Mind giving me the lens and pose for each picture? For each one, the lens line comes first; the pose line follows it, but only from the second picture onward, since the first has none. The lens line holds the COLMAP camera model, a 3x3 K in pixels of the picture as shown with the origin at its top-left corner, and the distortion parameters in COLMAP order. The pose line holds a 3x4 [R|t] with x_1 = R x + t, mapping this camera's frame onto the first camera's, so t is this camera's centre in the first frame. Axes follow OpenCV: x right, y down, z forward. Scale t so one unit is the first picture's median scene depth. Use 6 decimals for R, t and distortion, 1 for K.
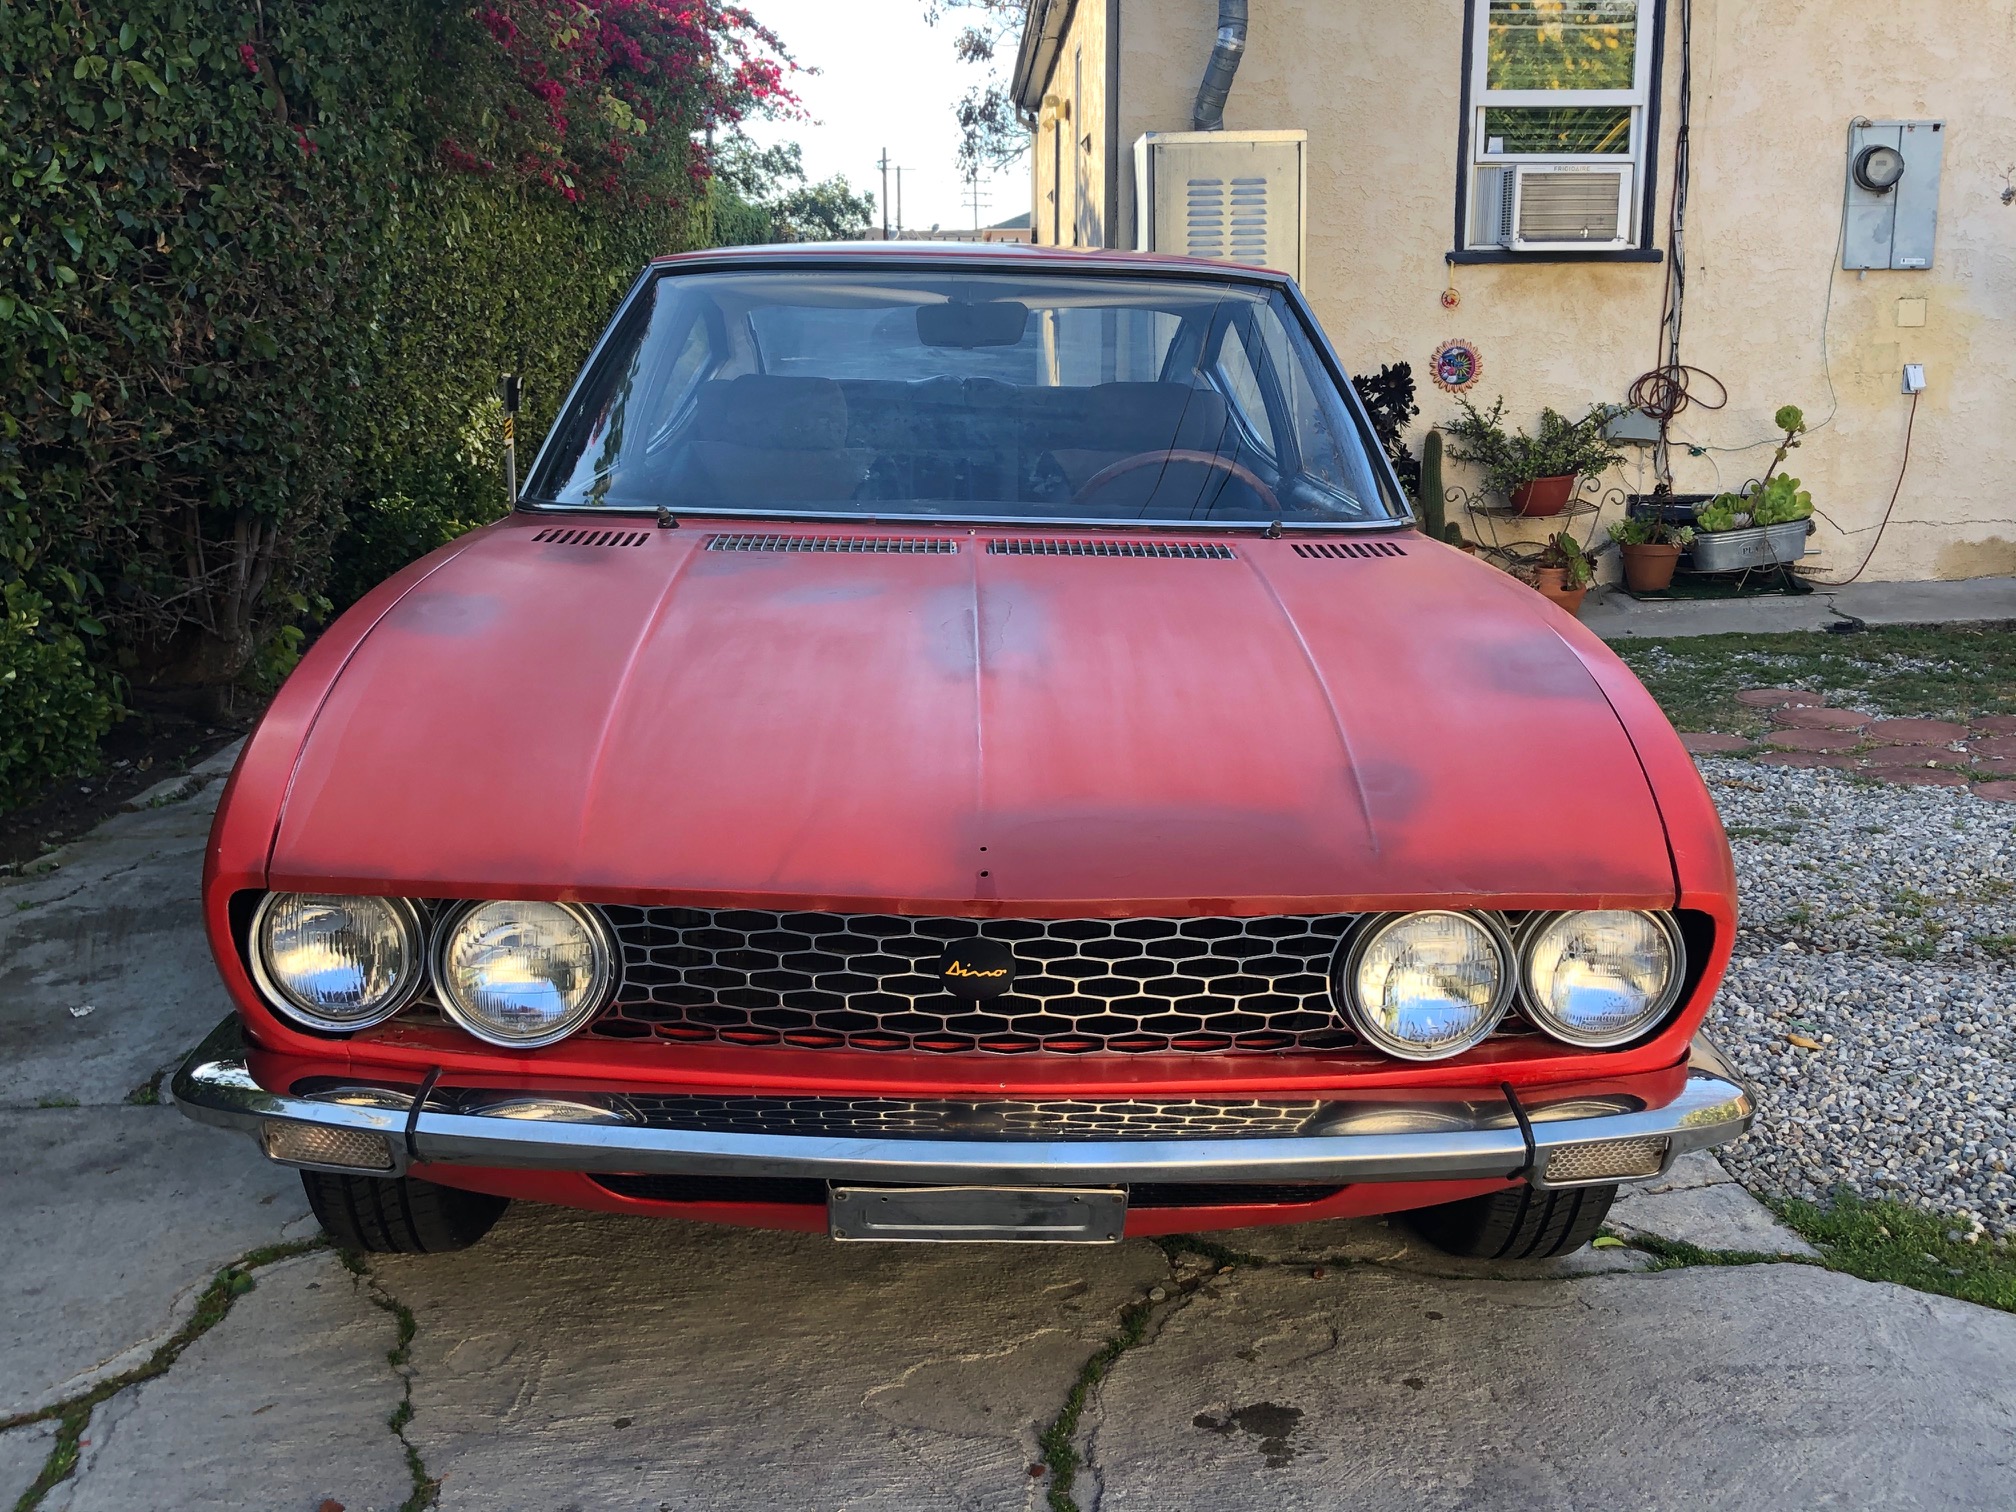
lens RADIAL K [[2186.1, 0, 943.2], [0, 2186.1, 660.1], [0, 0, 1]] dist [-0.003363, -0.001031]
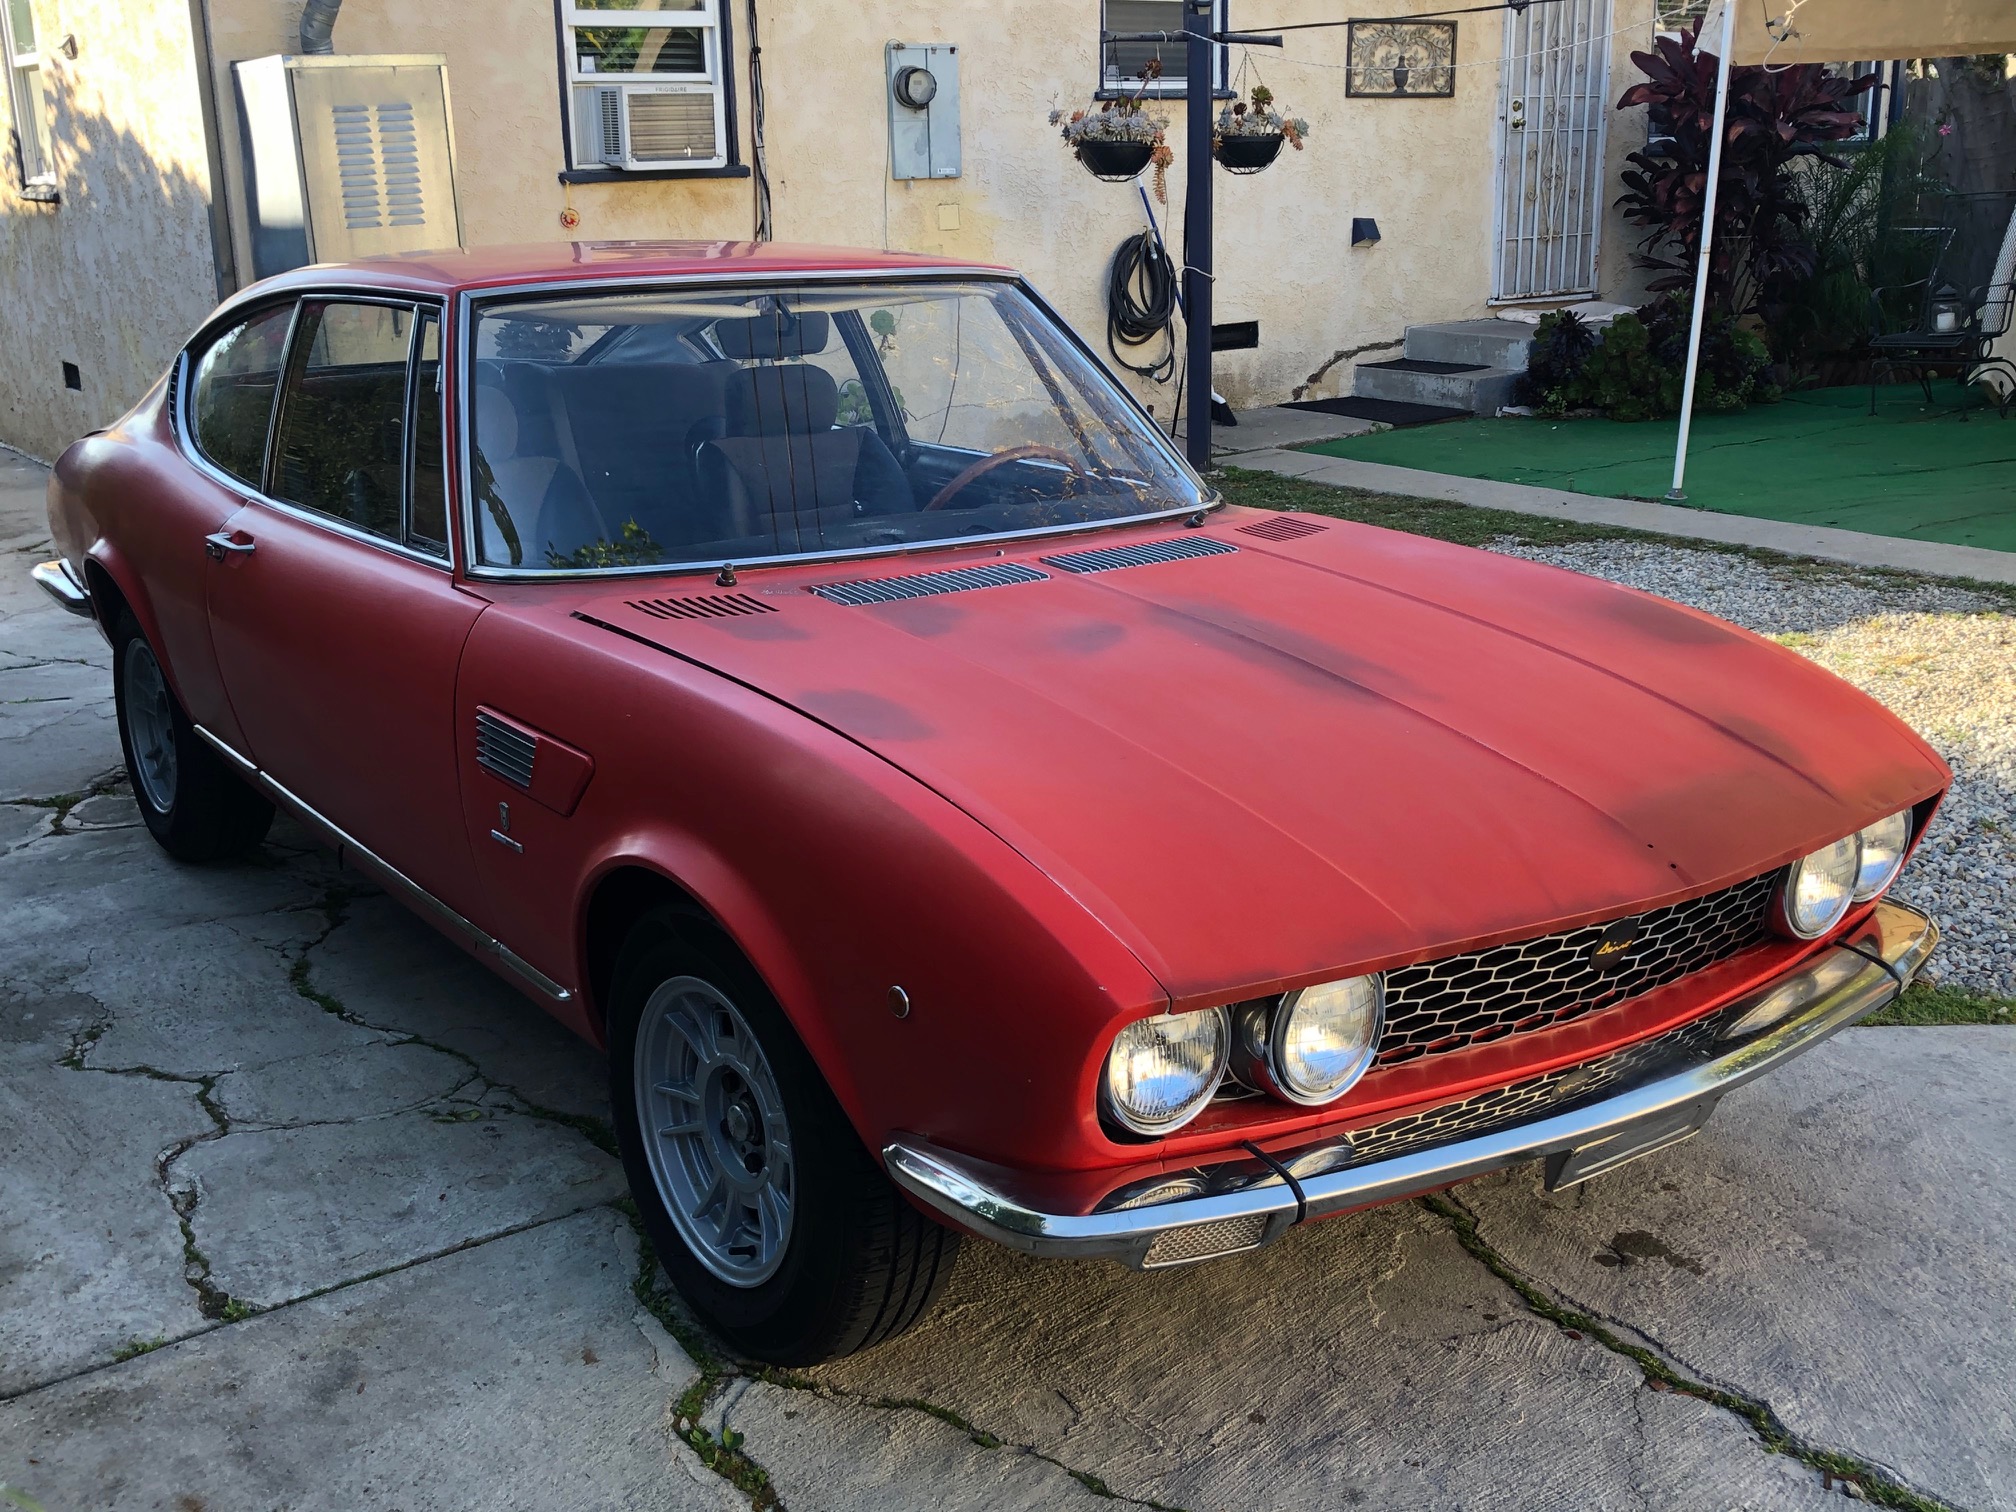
lens RADIAL K [[2183.5, 0, 1005.7], [0, 2183.5, 712.0], [0, 0, 1]] dist [-0.016971, -0.025200]
pose [[0.821155, -0.157589, 0.548516, -0.192375], [0.111935, 0.986925, 0.115972, -0.034387], [-0.559620, -0.033833, 0.828058, 0.042713]]
